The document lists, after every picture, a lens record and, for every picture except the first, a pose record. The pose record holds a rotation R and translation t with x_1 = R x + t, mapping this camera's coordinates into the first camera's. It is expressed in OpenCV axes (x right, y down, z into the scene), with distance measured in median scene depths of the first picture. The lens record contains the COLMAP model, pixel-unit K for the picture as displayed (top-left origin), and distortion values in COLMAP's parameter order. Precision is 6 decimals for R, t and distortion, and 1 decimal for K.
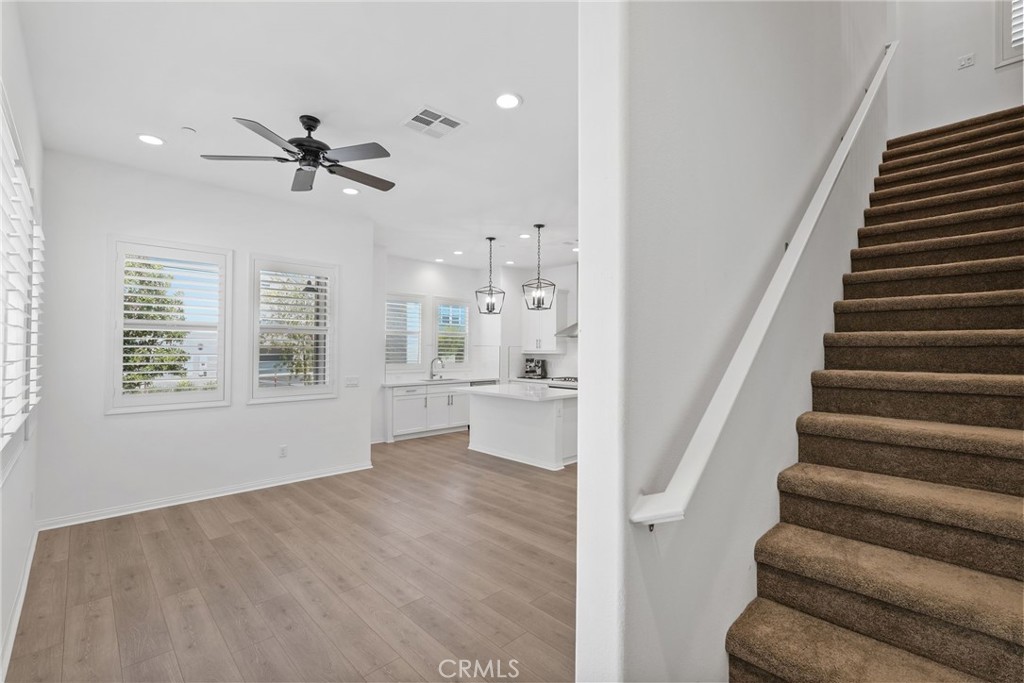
lens RADIAL K [[457.0, 0, 512.0], [0, 457.0, 341.5], [0, 0, 1]] dist [-0.023697, 0.000021]
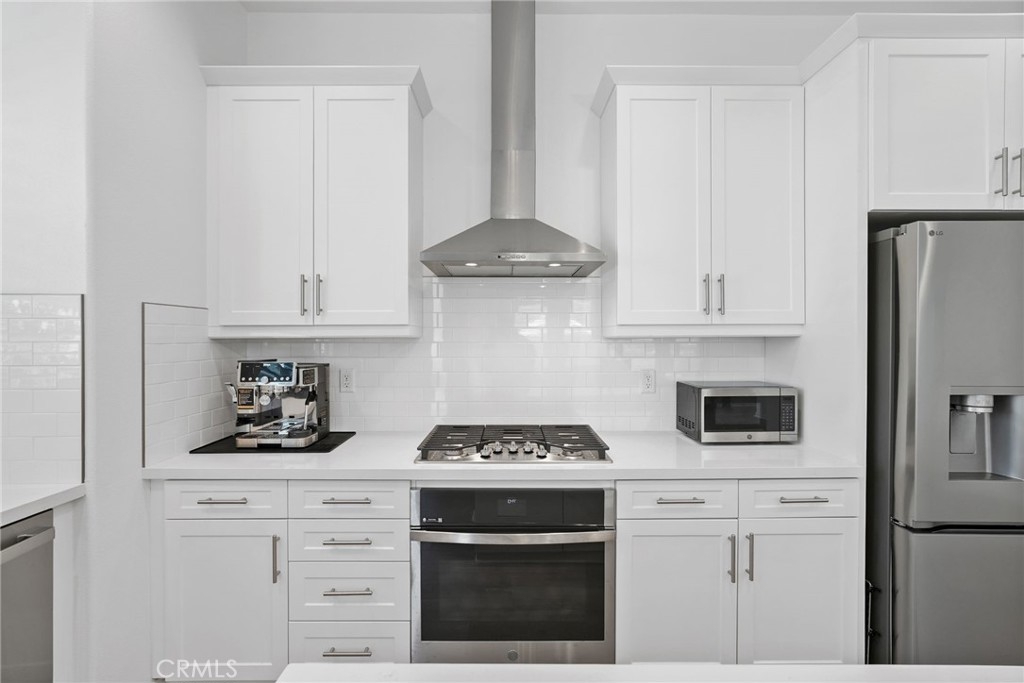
lens RADIAL K [[457.0, 0, 512.0], [0, 457.0, 341.5], [0, 0, 1]] dist [-0.023697, 0.000021]
pose [[0.684400, -0.003917, 0.729097, -0.037795], [-0.007612, 0.999893, 0.012517, 0.024200], [-0.729067, -0.014116, 0.684296, 0.760259]]
